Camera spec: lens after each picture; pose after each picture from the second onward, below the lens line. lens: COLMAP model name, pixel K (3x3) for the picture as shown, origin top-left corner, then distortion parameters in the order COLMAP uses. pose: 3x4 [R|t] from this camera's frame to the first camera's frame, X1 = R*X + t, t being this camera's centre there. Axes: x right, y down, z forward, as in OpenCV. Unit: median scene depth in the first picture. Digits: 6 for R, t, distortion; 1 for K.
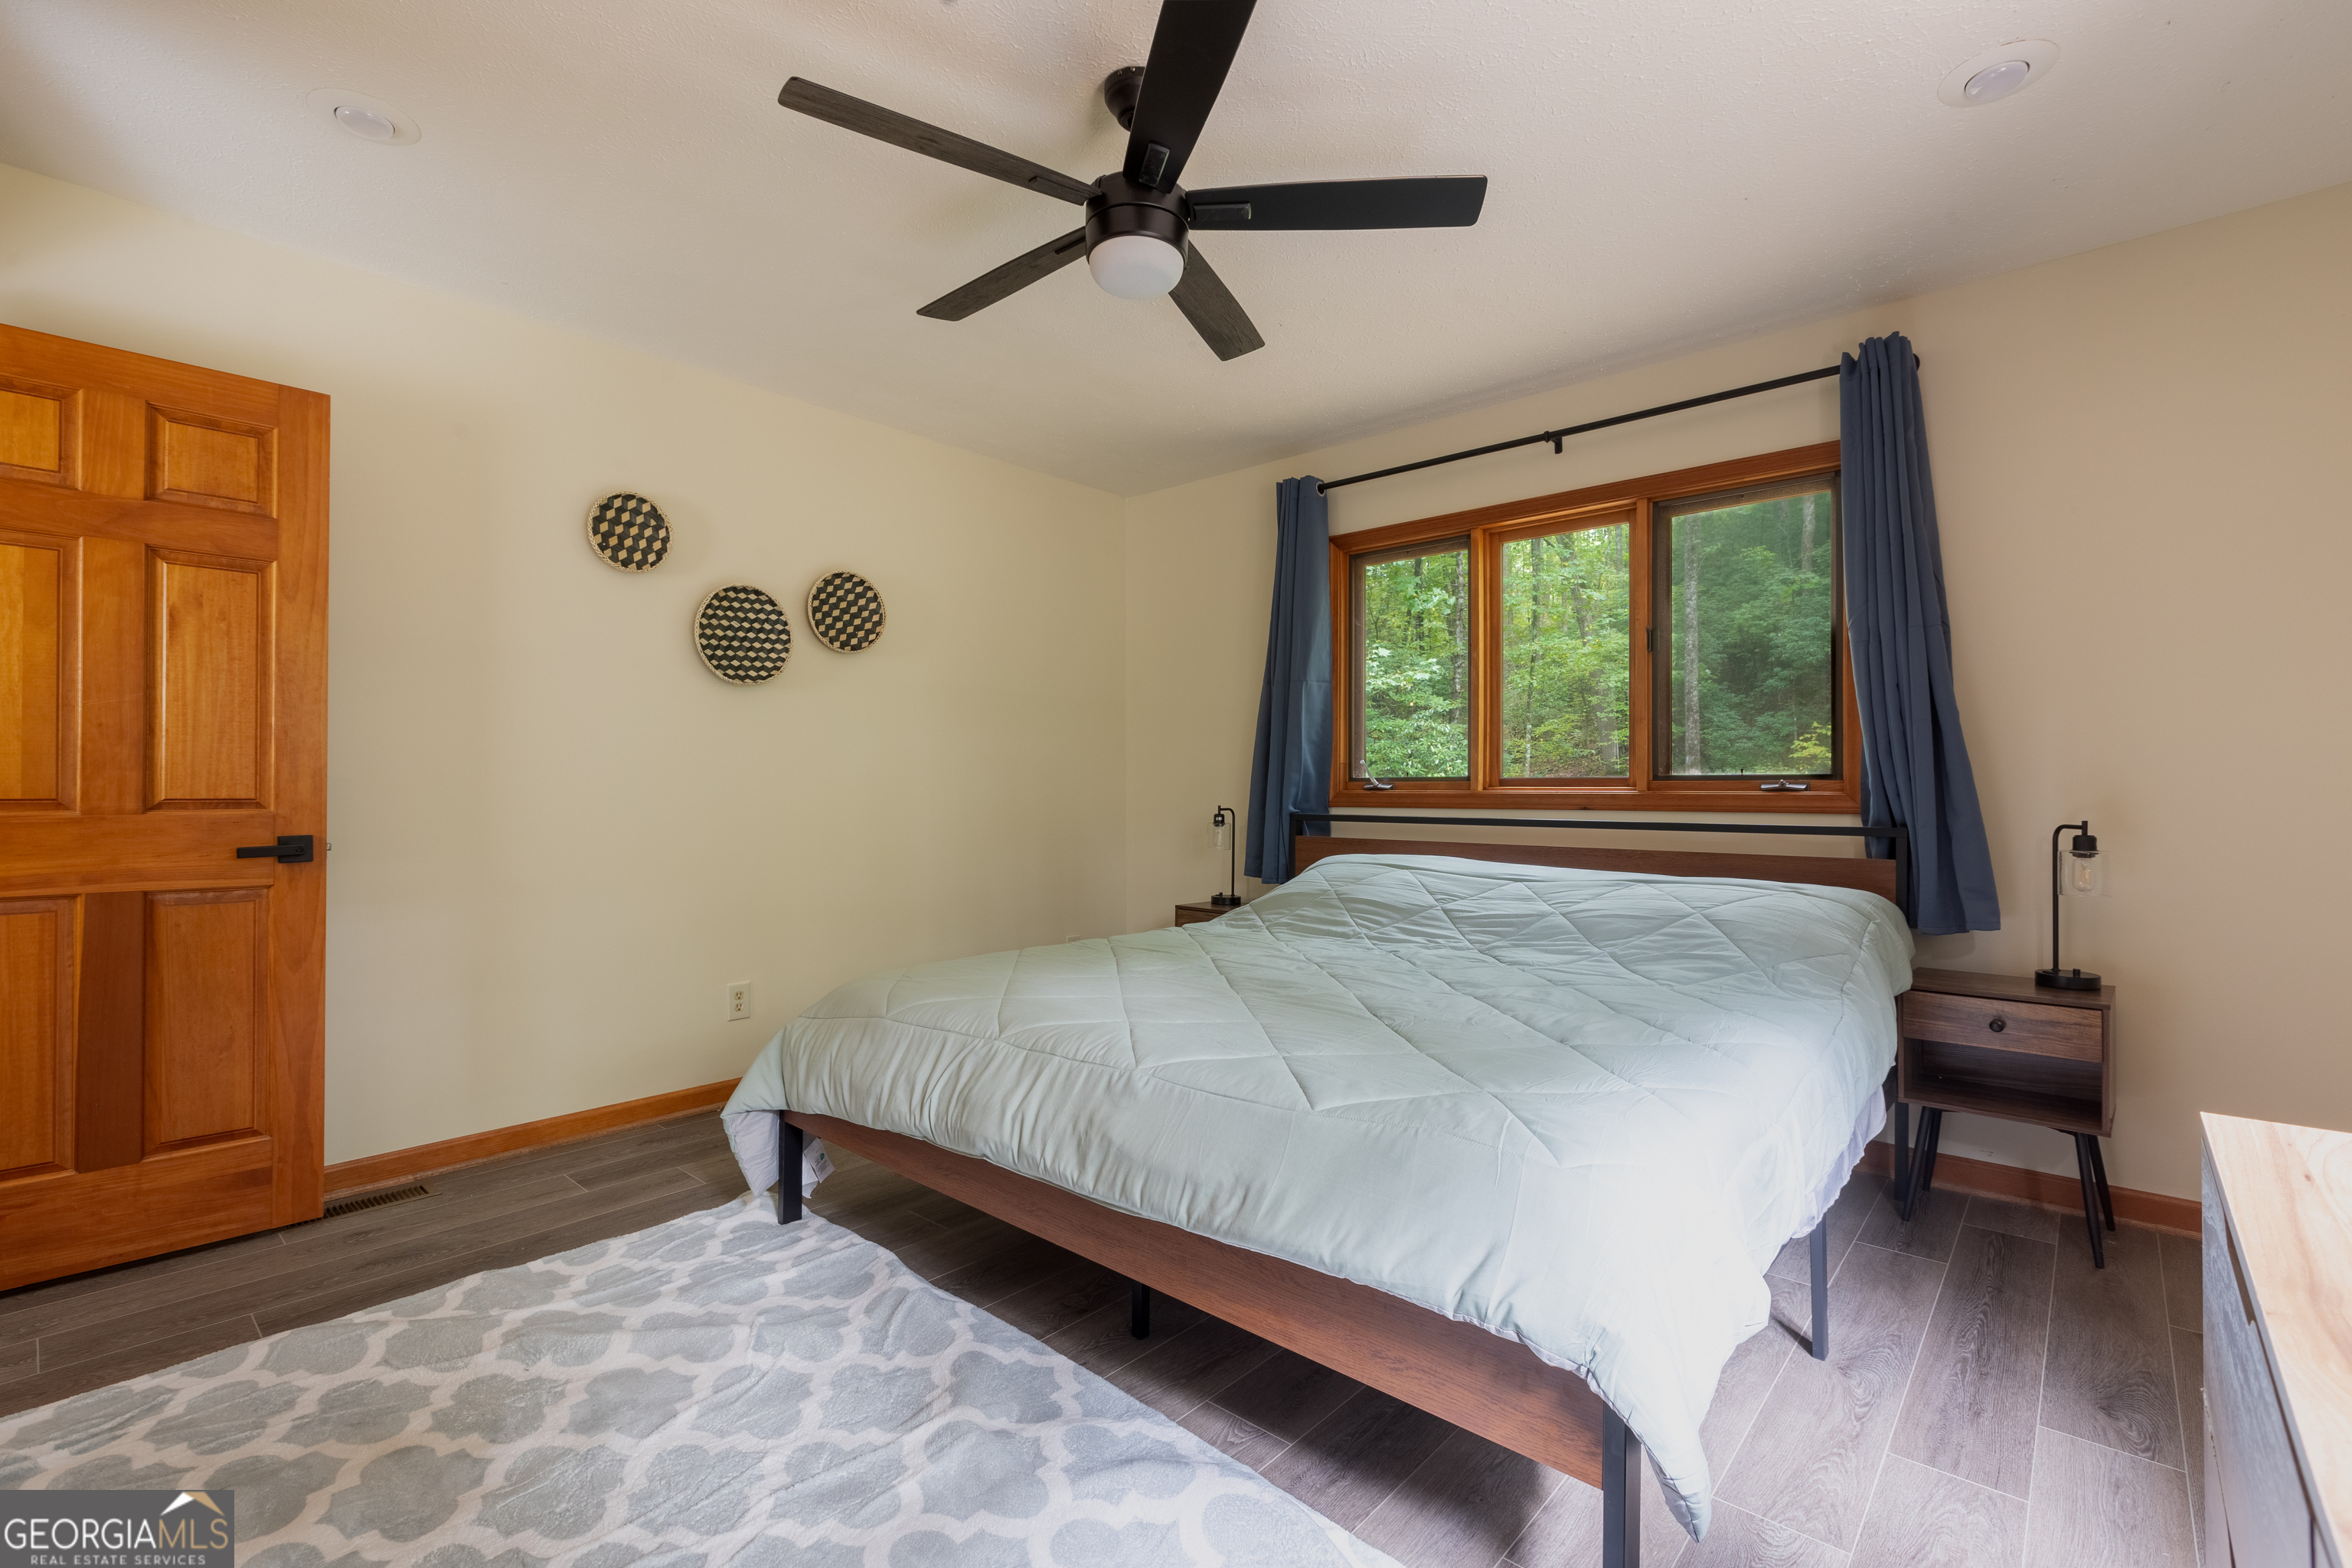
lens RADIAL K [[1041.7, 0, 1166.5], [0, 1041.7, 788.1], [0, 0, 1]] dist [-0.002884, -0.001249]
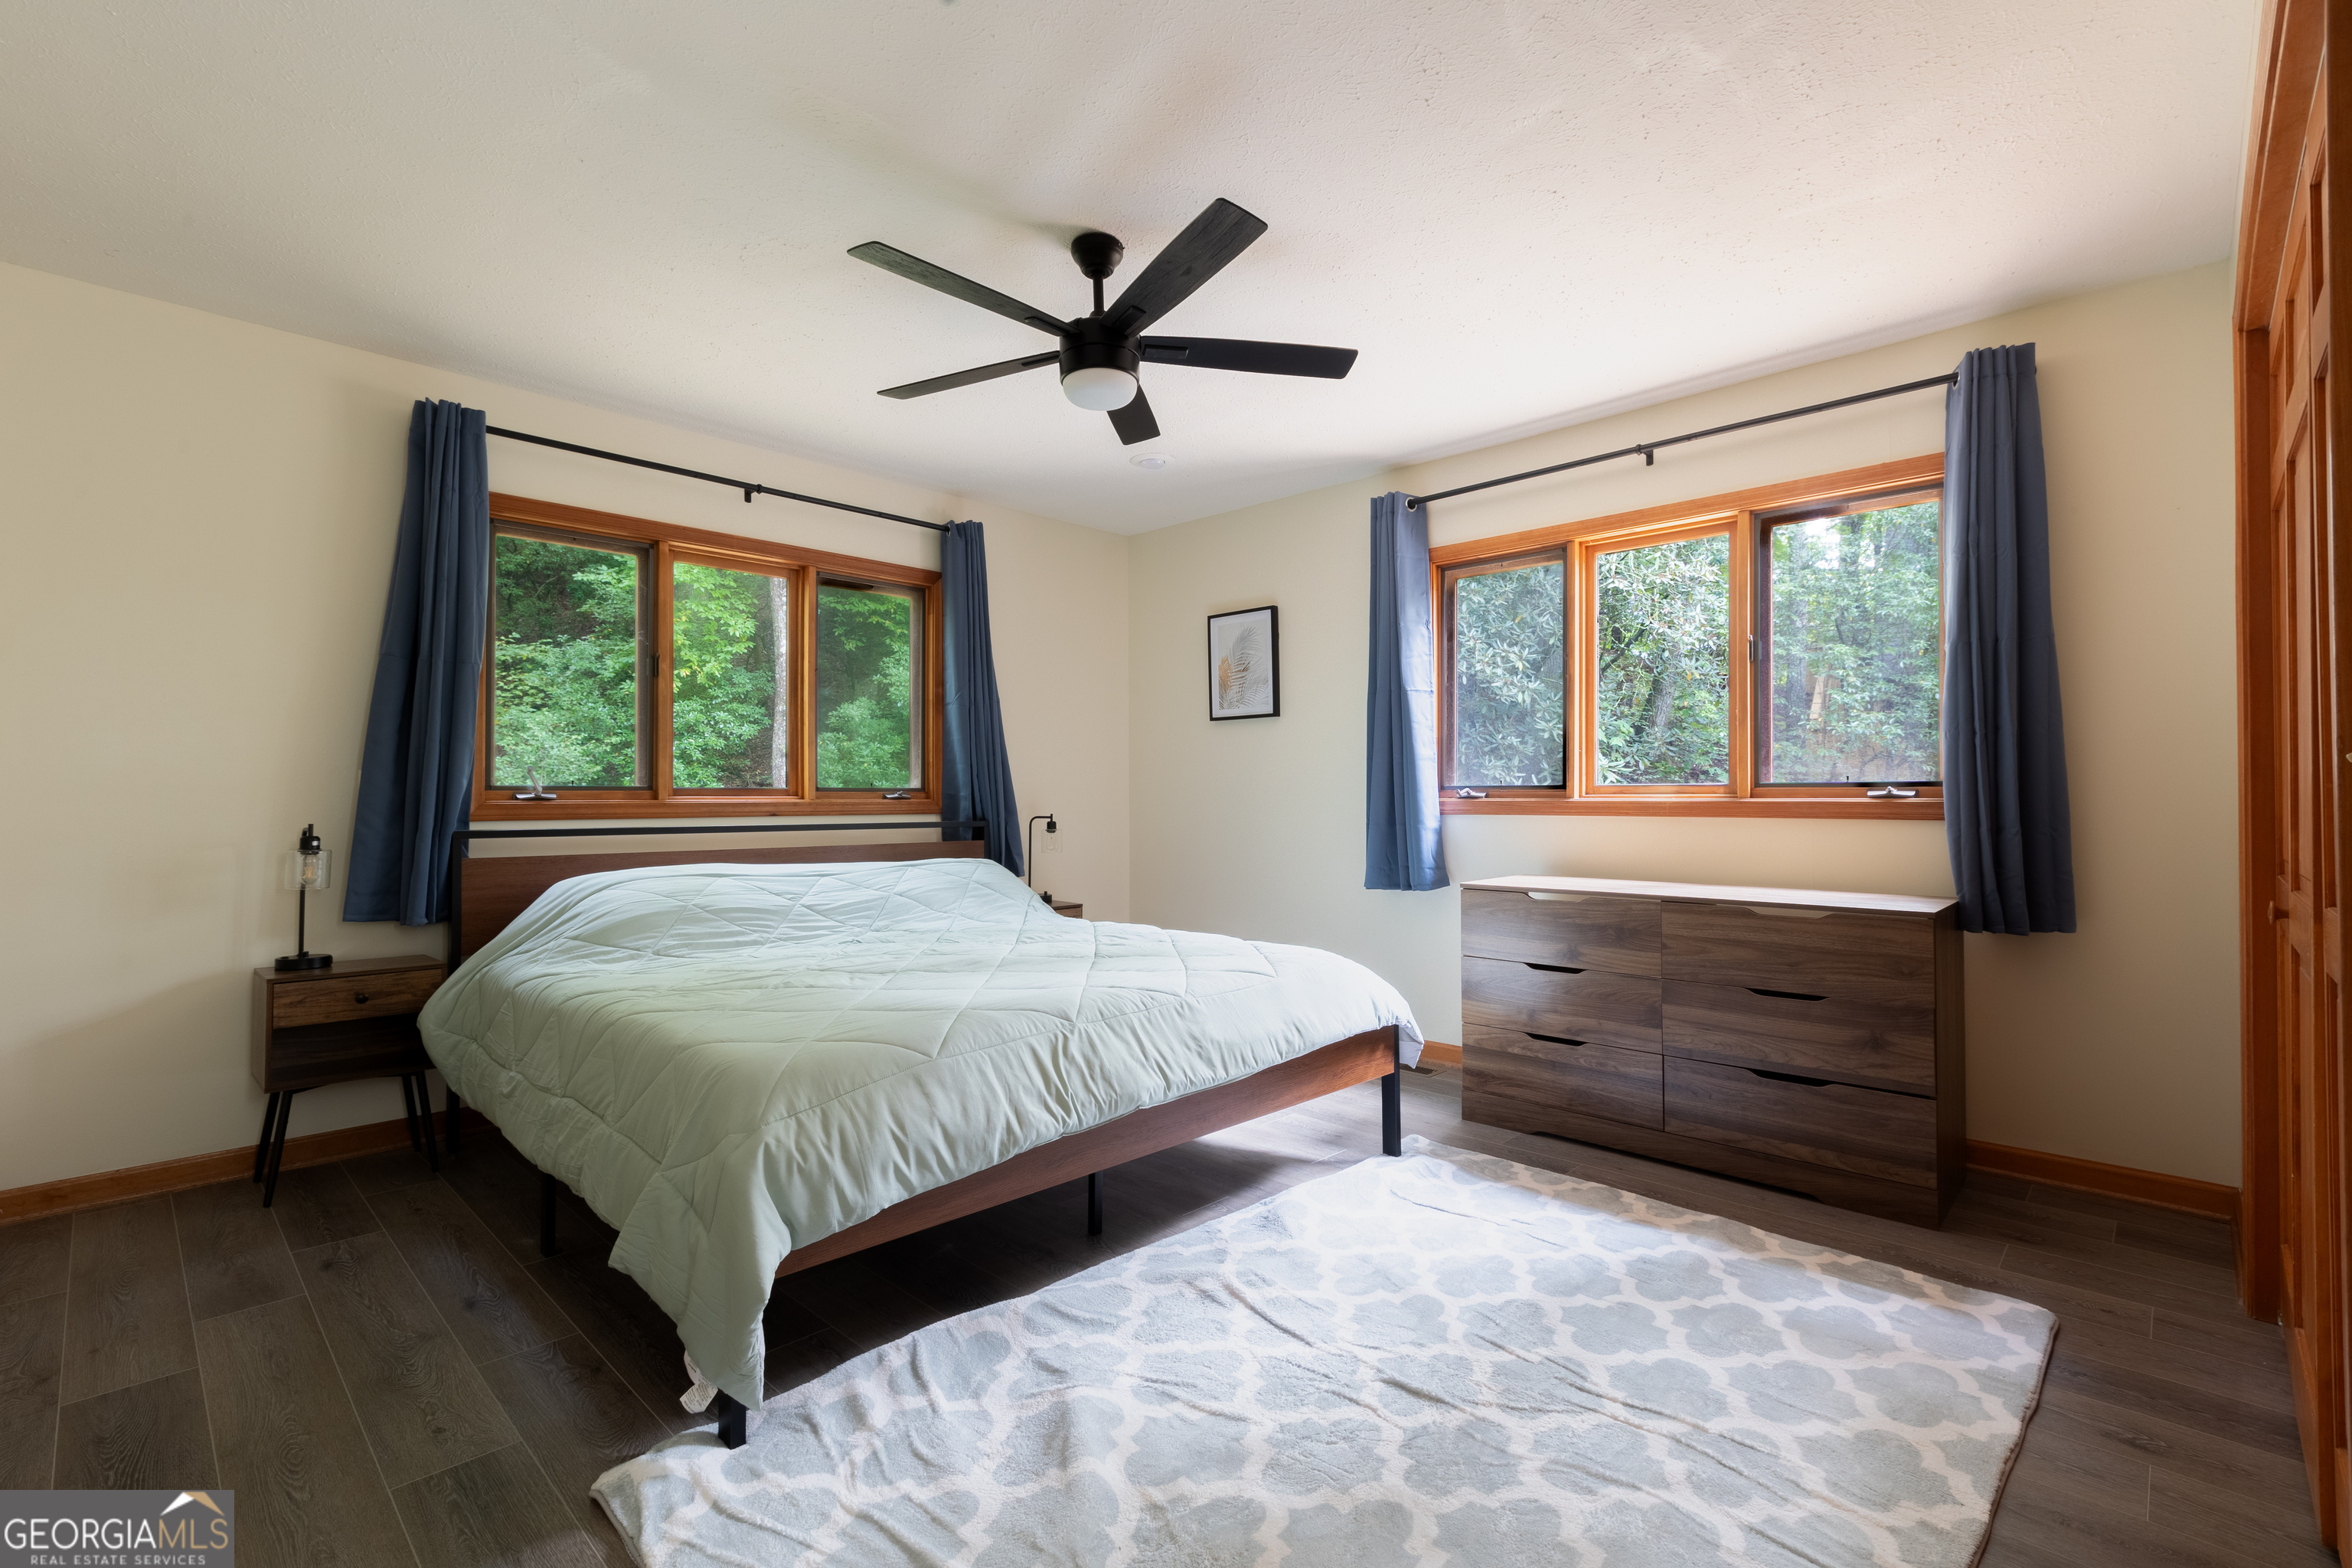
lens RADIAL K [[1041.7, 0, 1164.9], [0, 1041.7, 782.8], [0, 0, 1]] dist [-0.002884, -0.001249]
pose [[0.055664, 0.012689, 0.998369, -0.886043], [0.001369, 0.999917, -0.012785, -0.001165], [-0.998449, 0.002078, 0.055642, 0.584500]]
